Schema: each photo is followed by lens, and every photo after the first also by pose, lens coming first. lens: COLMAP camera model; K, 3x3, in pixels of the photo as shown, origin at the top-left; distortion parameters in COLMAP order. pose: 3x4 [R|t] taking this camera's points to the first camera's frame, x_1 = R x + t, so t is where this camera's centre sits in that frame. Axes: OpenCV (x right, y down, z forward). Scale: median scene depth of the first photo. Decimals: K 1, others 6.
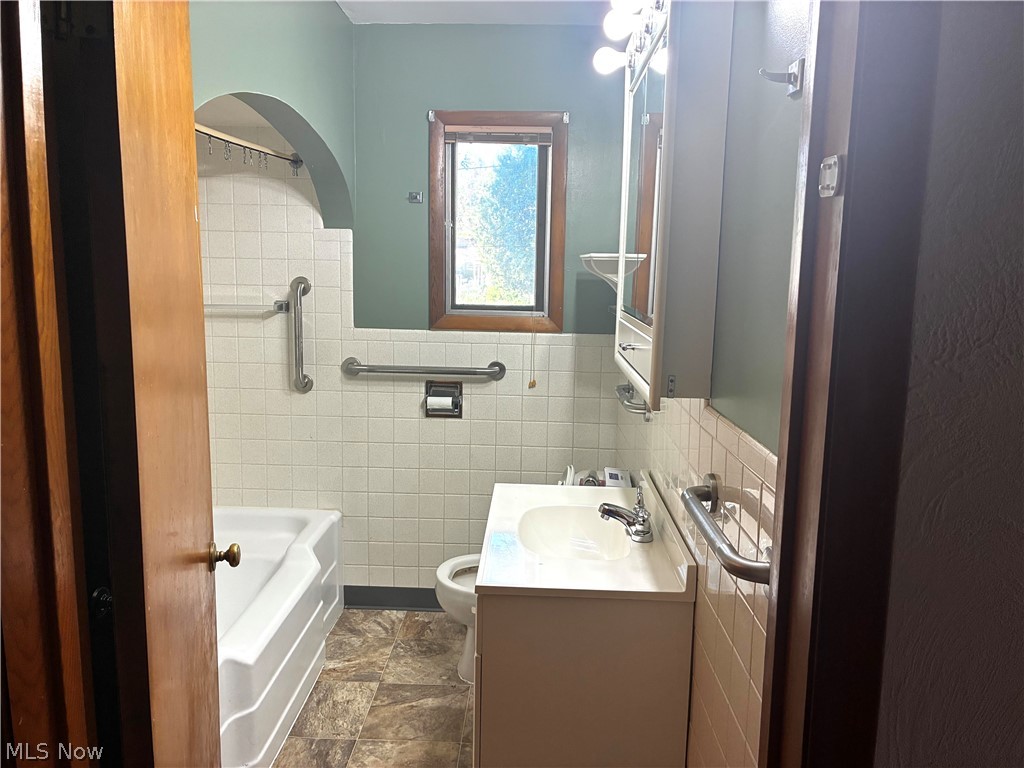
lens RADIAL K [[788.4, 0, 510.2], [0, 788.4, 391.1], [0, 0, 1]] dist [0.047126, -0.036831]
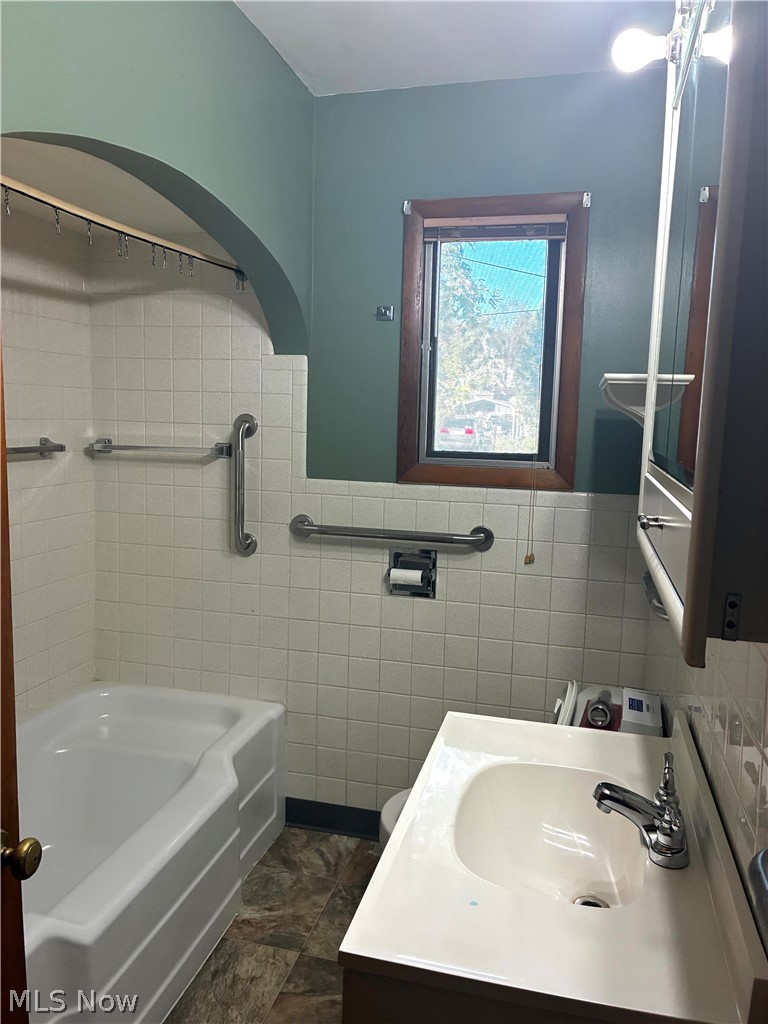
lens RADIAL K [[788.4, 0, 379.5], [0, 788.4, 513.4], [0, 0, 1]] dist [0.047126, -0.036831]
pose [[0.976219, 0.035308, -0.213891, 0.049943], [-0.043234, 0.998537, -0.032490, -0.022291], [0.212431, 0.040964, 0.976317, 0.247801]]
